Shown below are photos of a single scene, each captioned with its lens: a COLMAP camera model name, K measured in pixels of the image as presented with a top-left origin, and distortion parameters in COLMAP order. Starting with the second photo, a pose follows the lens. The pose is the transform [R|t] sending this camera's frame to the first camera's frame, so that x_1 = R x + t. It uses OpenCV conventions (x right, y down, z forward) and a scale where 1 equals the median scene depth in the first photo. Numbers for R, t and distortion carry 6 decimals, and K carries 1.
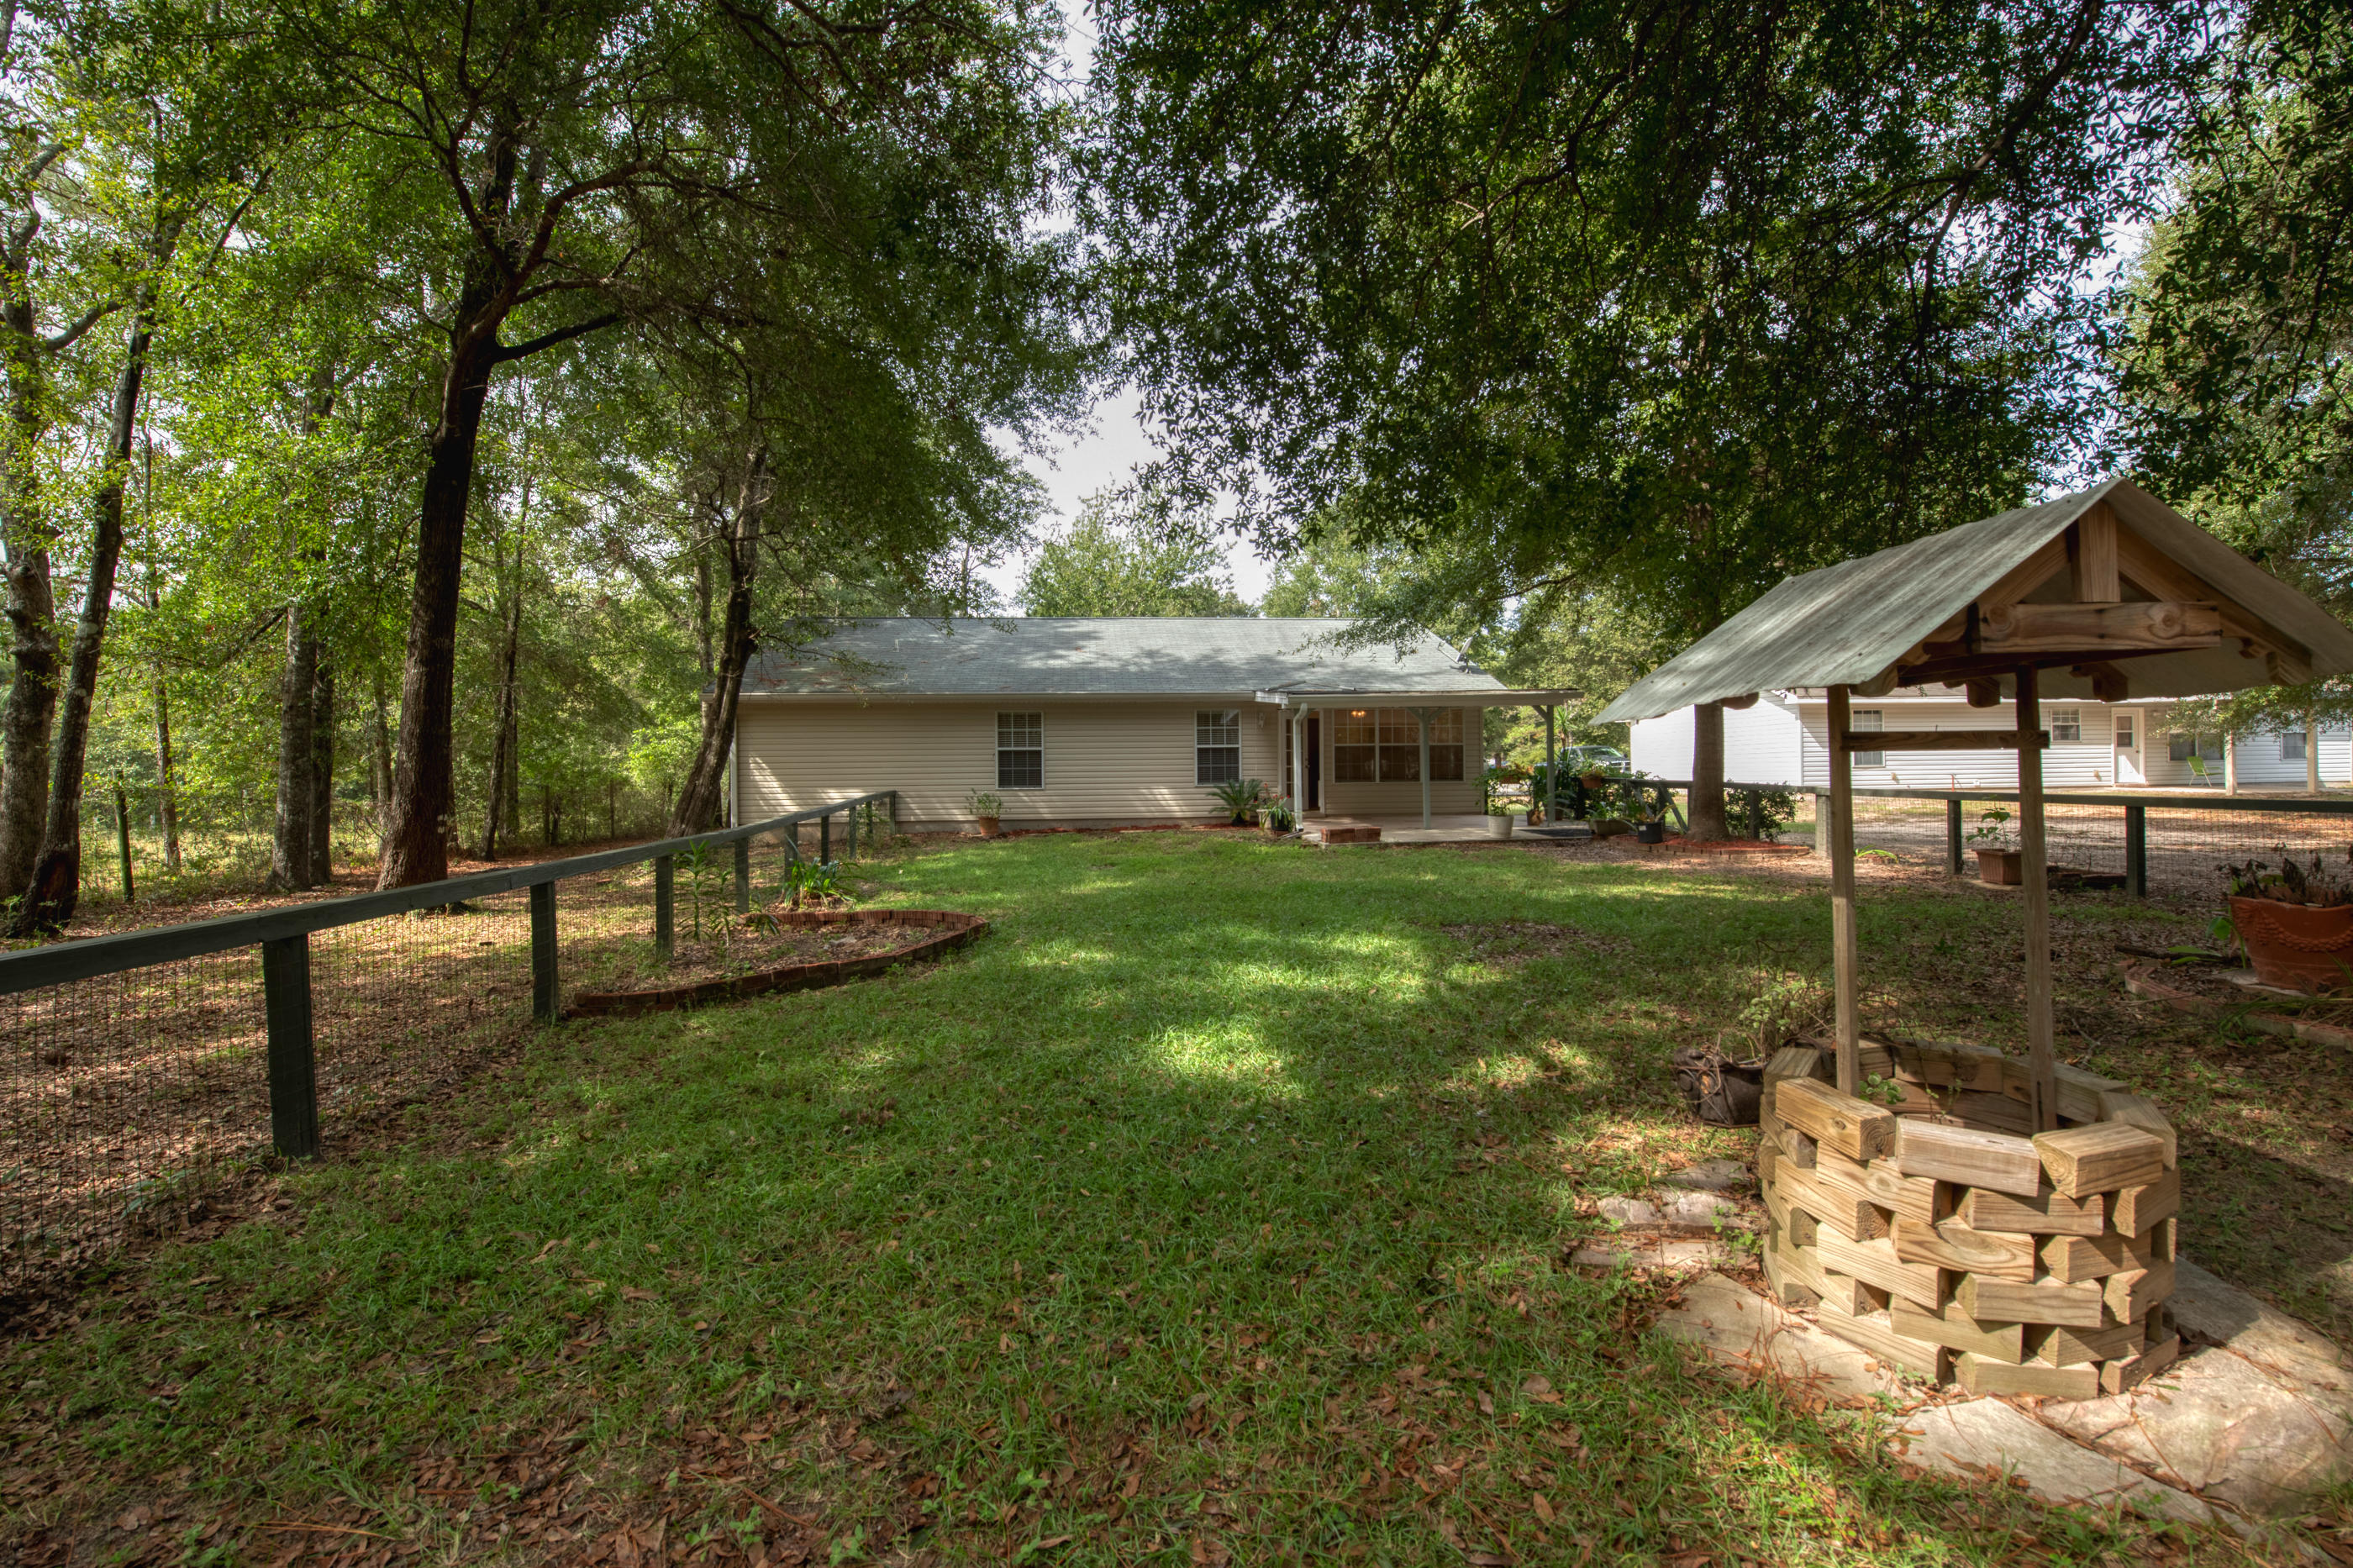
lens RADIAL K [[943.8, 0, 1176.5], [0, 943.8, 784.0], [0, 0, 1]] dist [0.001244, -0.003789]
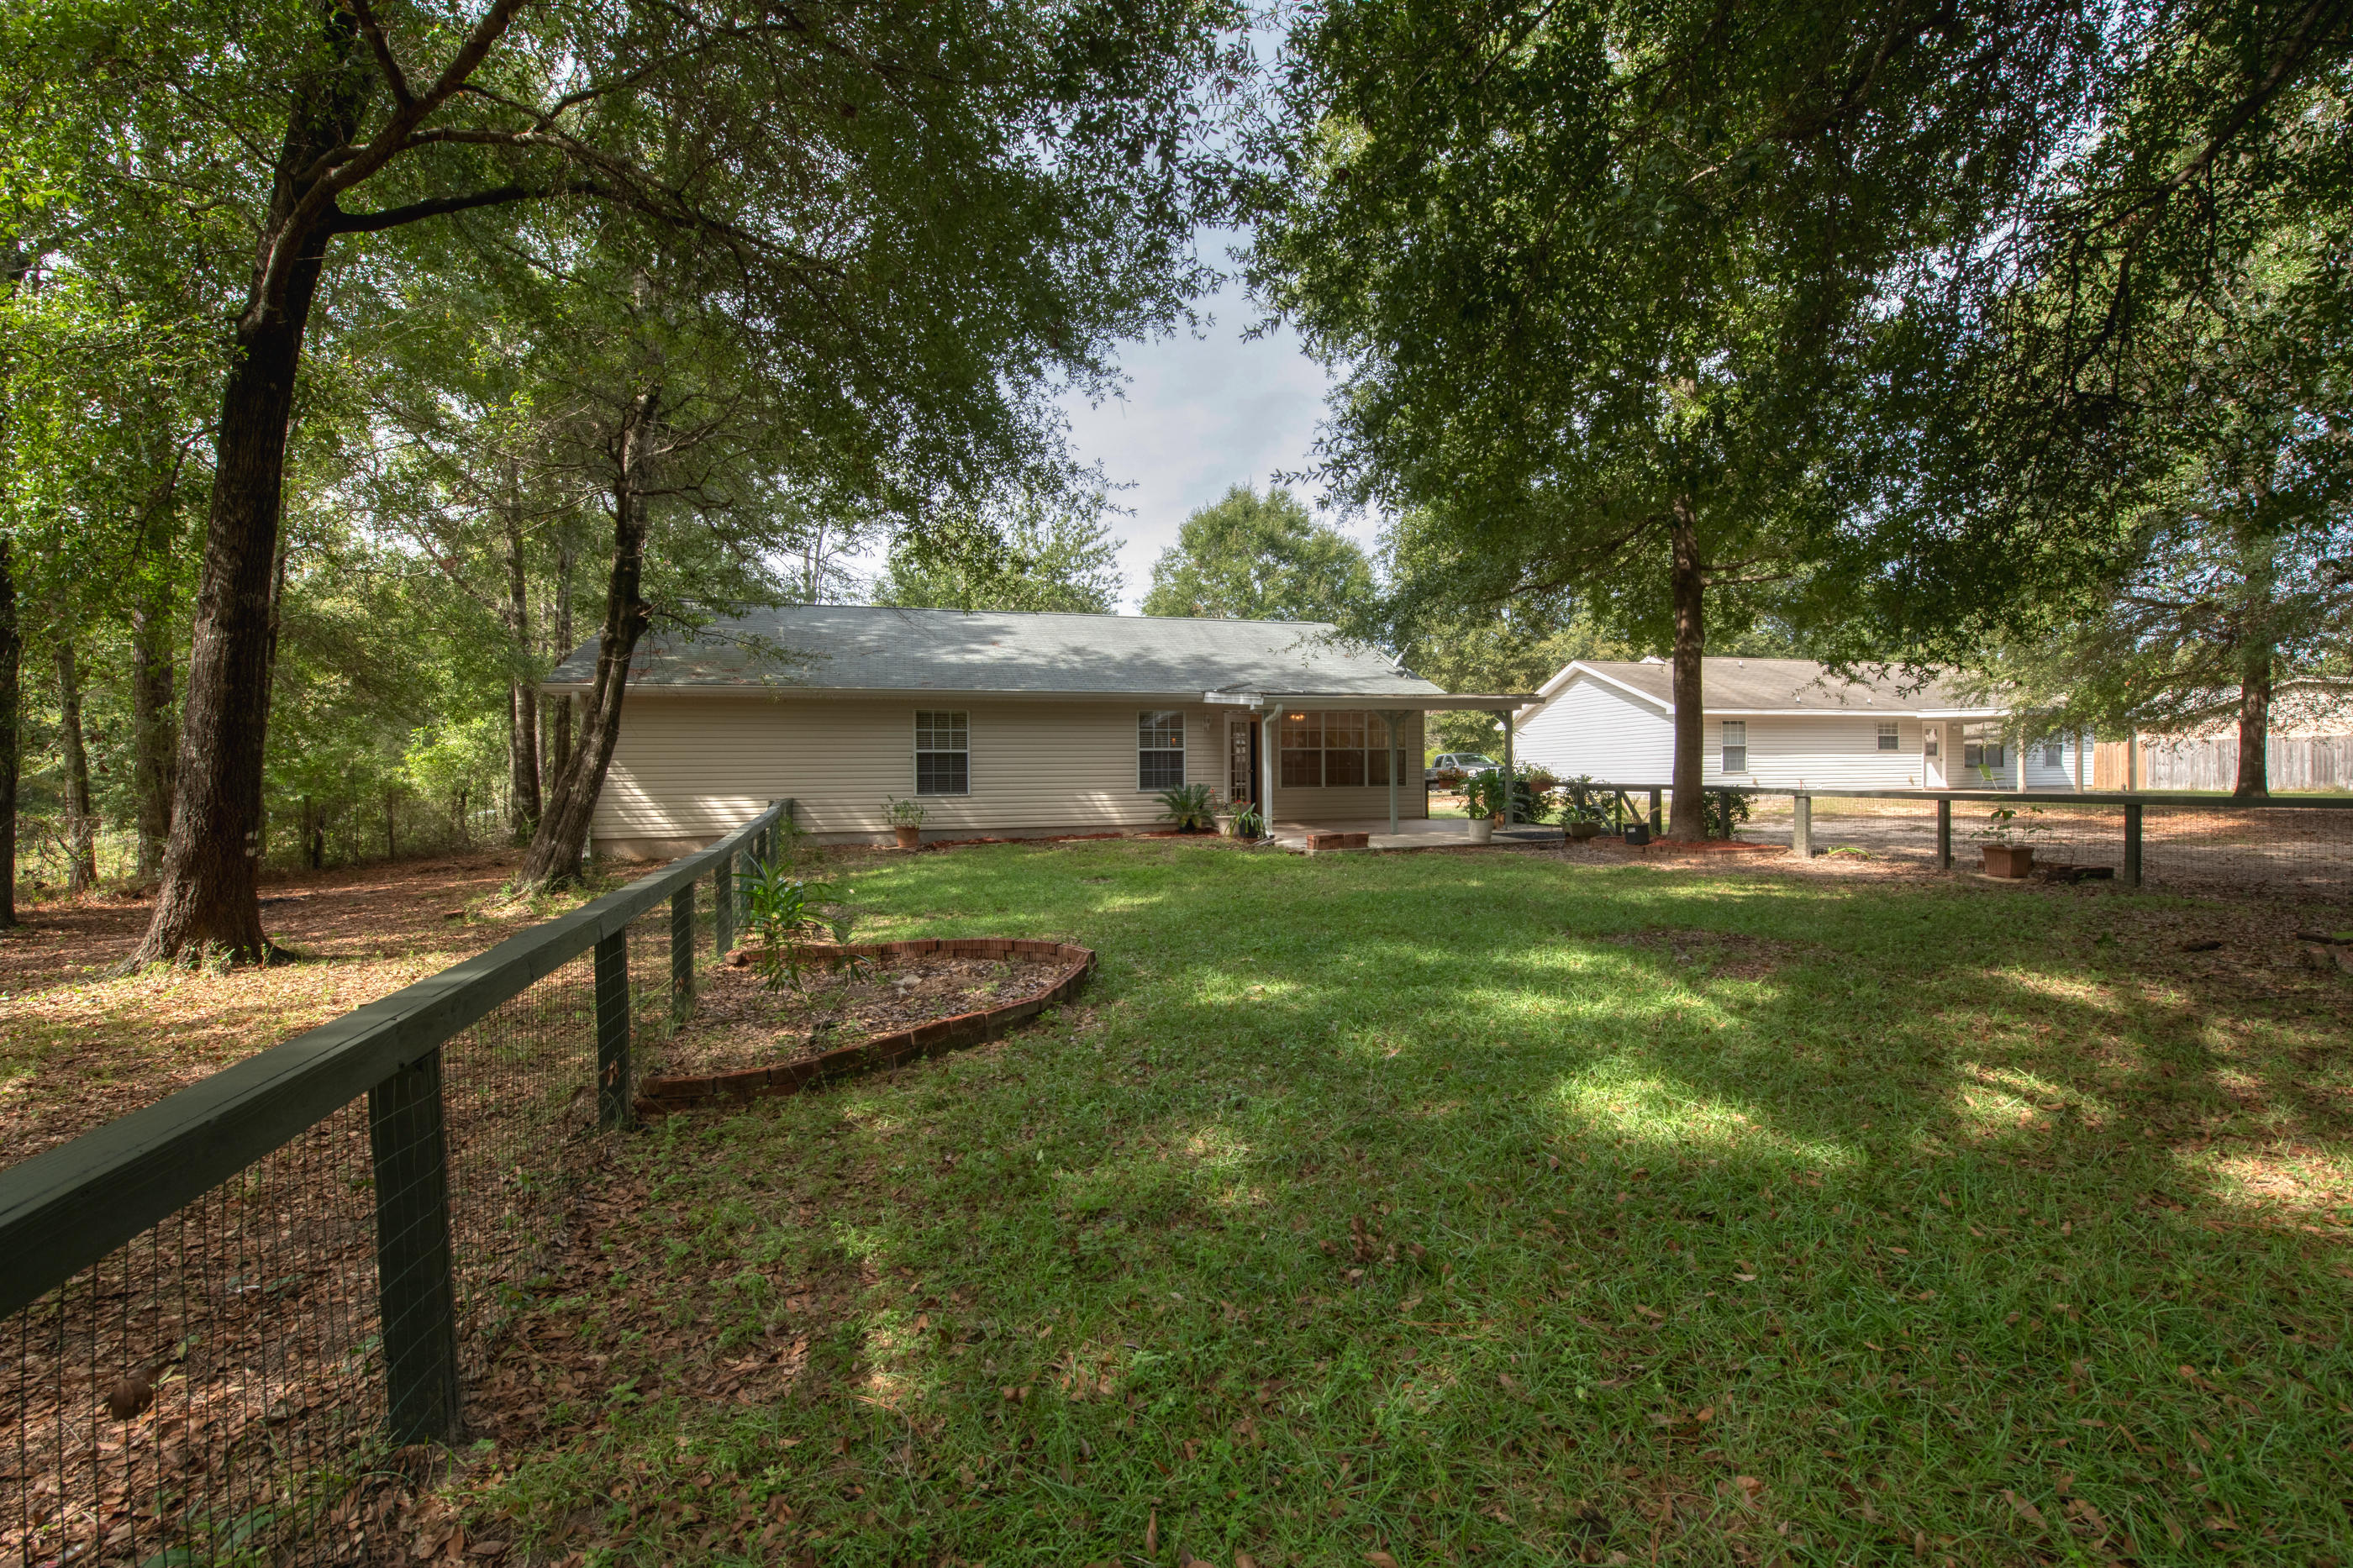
lens RADIAL K [[943.7, 0, 1205.9], [0, 943.7, 790.4], [0, 0, 1]] dist [-0.003163, -0.000041]
pose [[0.976911, -0.003295, 0.213622, -0.116500], [0.003551, 0.999993, -0.000813, 0.001948], [-0.213618, 0.001553, 0.976916, 0.066033]]
